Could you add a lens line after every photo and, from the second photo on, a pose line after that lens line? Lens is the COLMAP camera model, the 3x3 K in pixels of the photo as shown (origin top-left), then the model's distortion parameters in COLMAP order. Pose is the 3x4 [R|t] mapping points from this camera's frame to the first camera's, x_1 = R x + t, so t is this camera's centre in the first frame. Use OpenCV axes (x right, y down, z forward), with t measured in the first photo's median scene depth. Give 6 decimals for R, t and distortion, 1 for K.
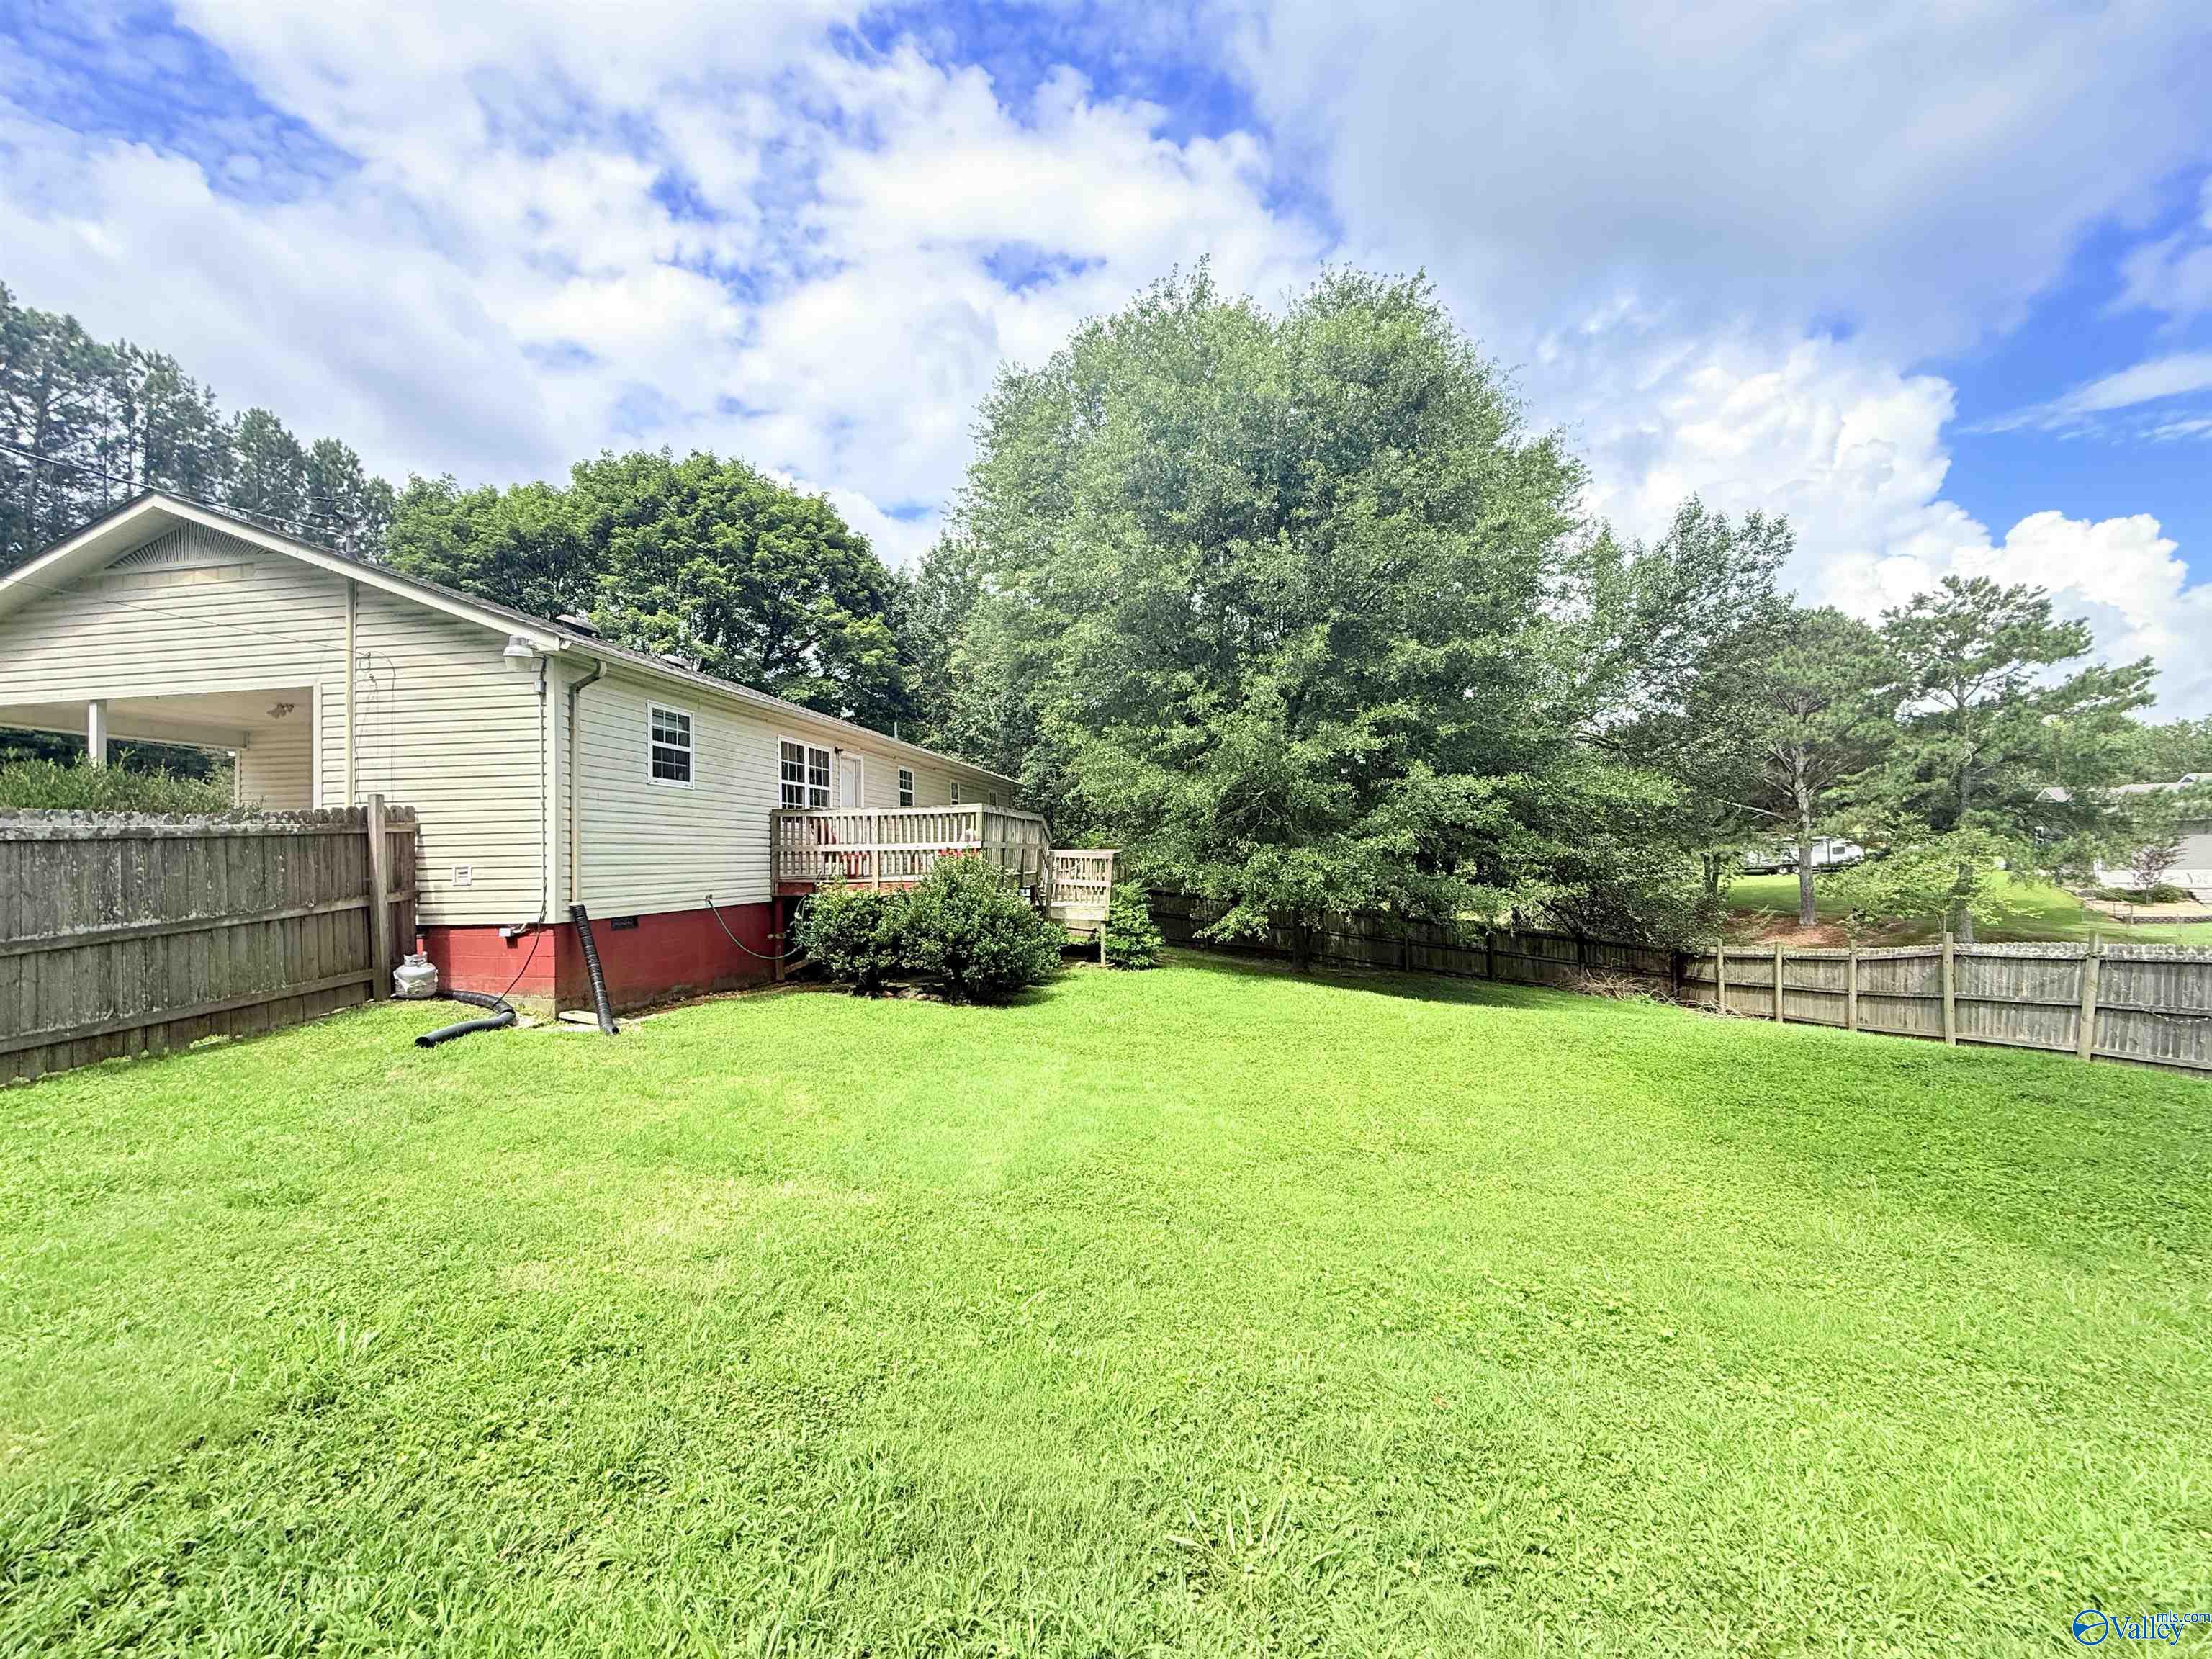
lens RADIAL K [[875.7, 0, 1102.0], [0, 875.7, 823.4], [0, 0, 1]] dist [0.000359, -0.000114]
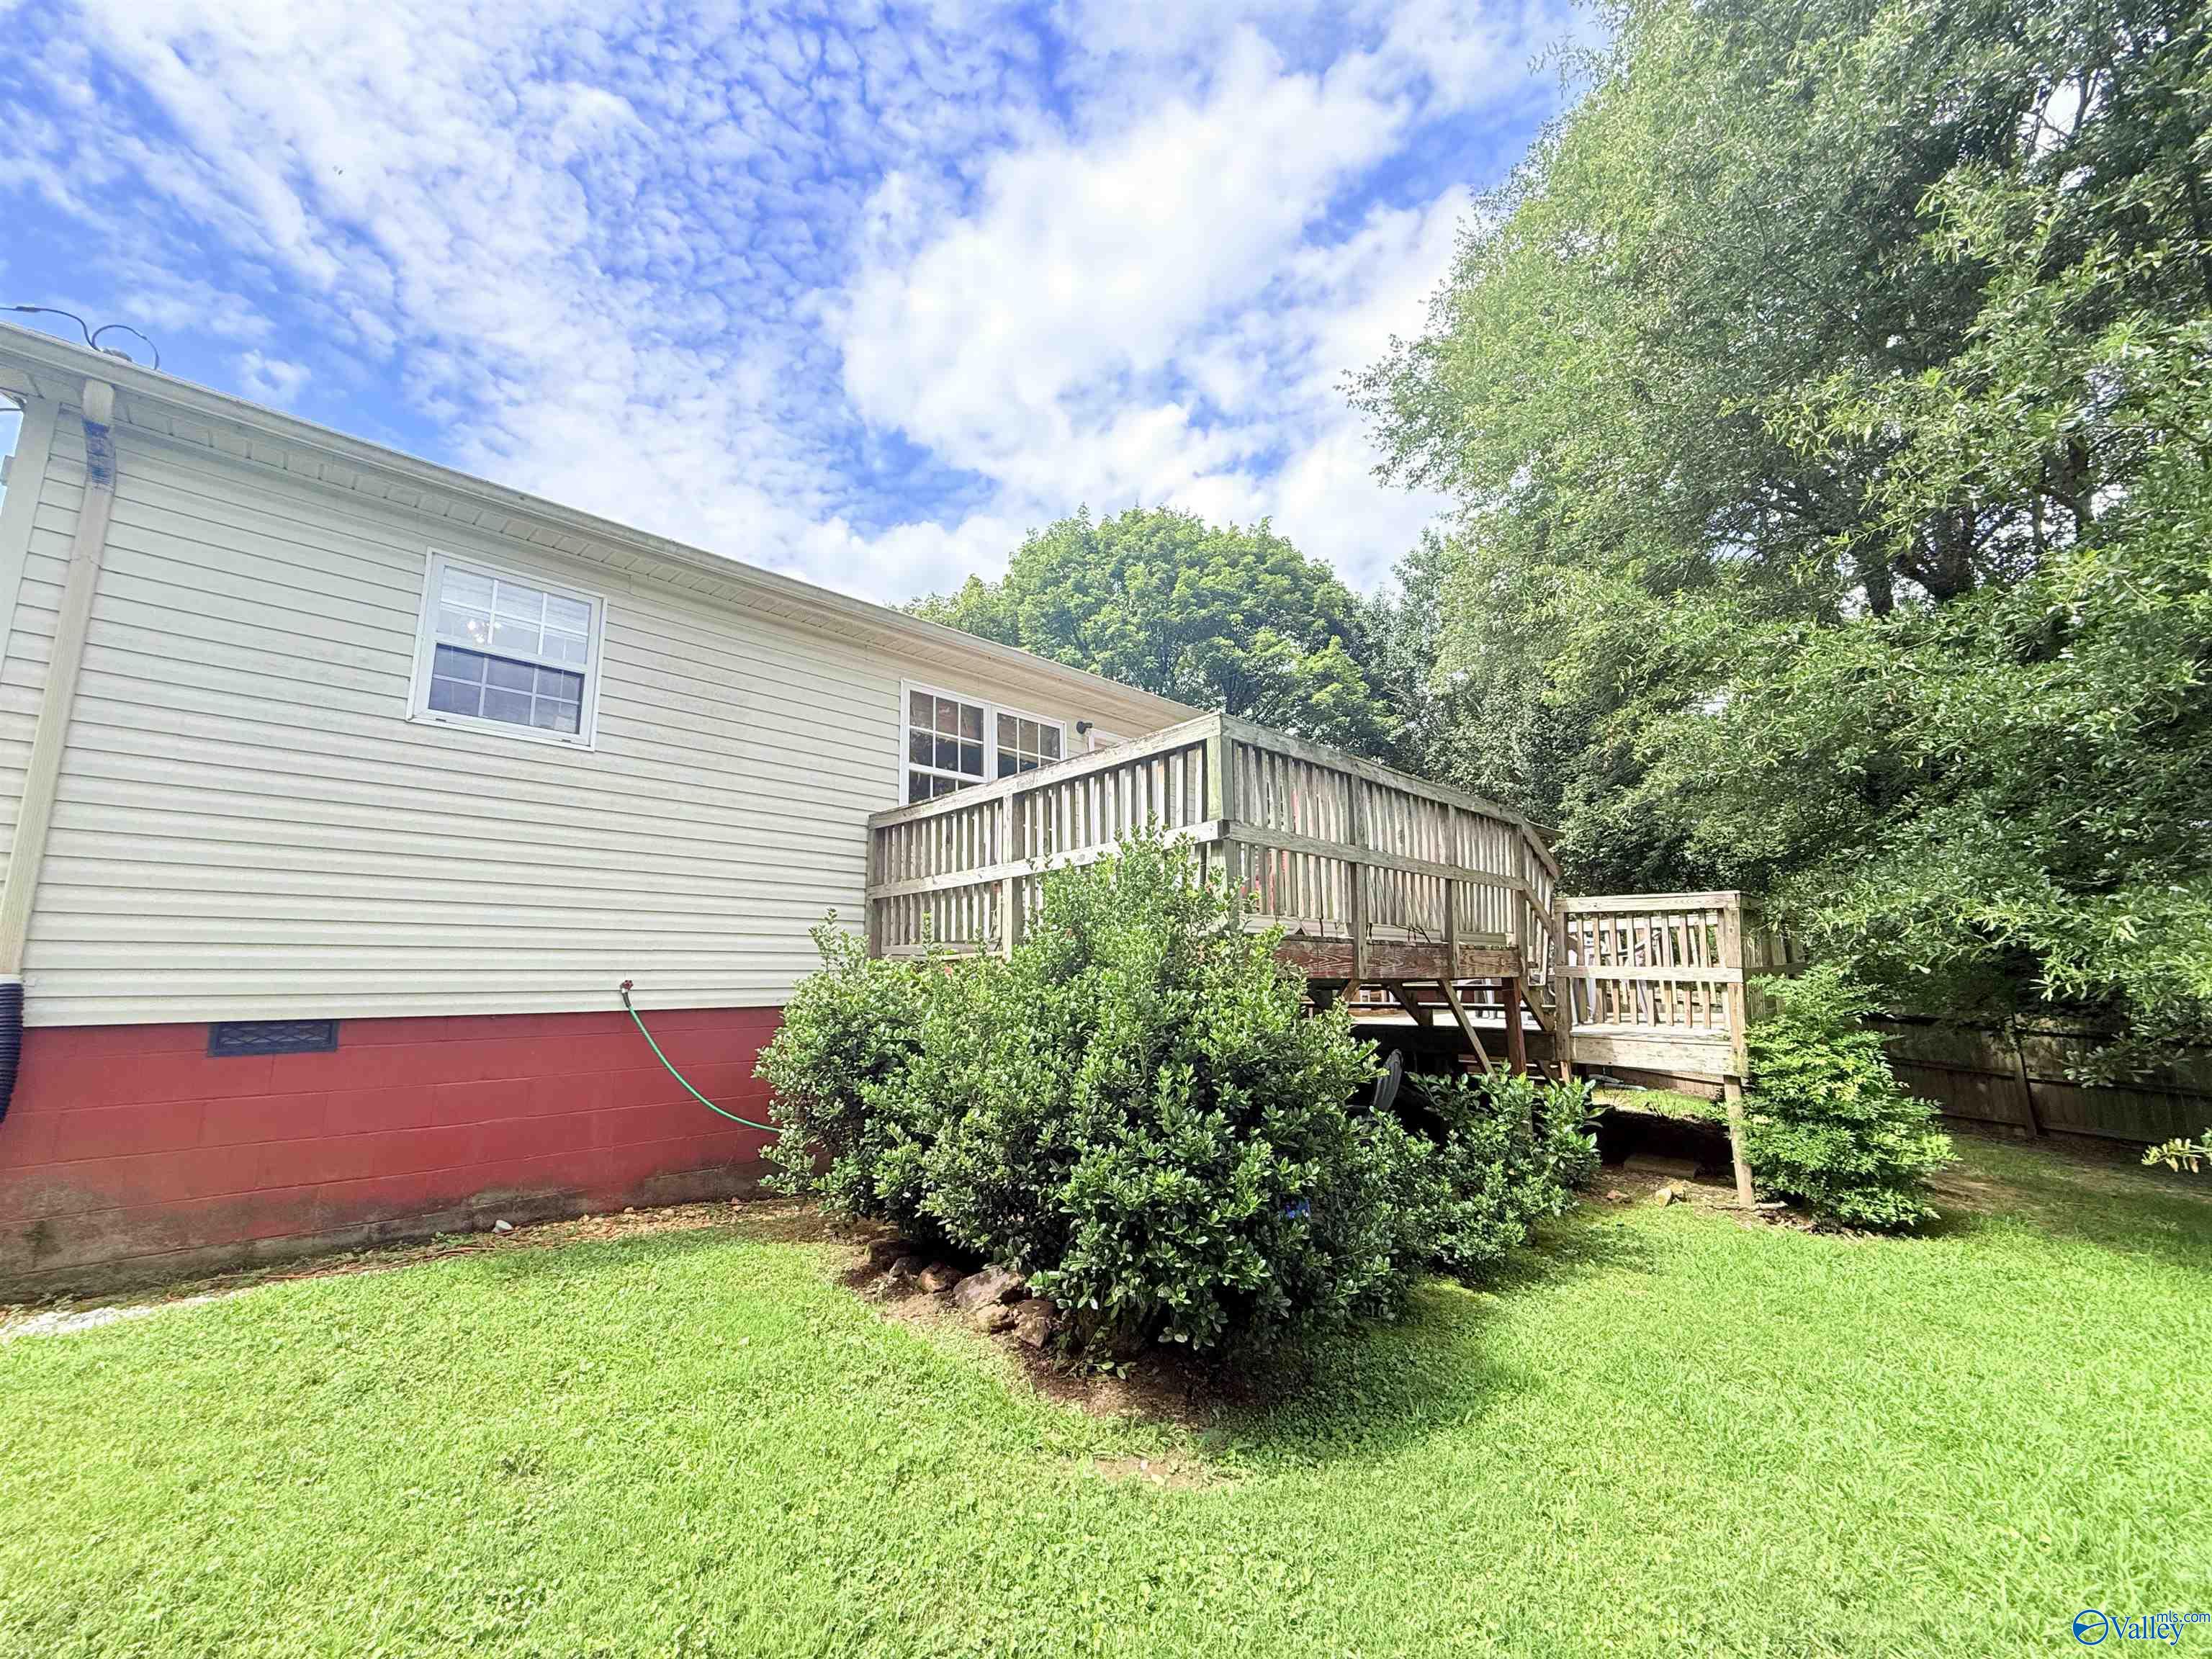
lens RADIAL K [[875.7, 0, 1106.4], [0, 875.7, 840.2], [0, 0, 1]] dist [0.000359, -0.000114]
pose [[0.806978, -0.105038, -0.581166, 0.014380], [0.031194, 0.990264, -0.135663, 0.054951], [0.589758, 0.091348, 0.802397, 0.542321]]
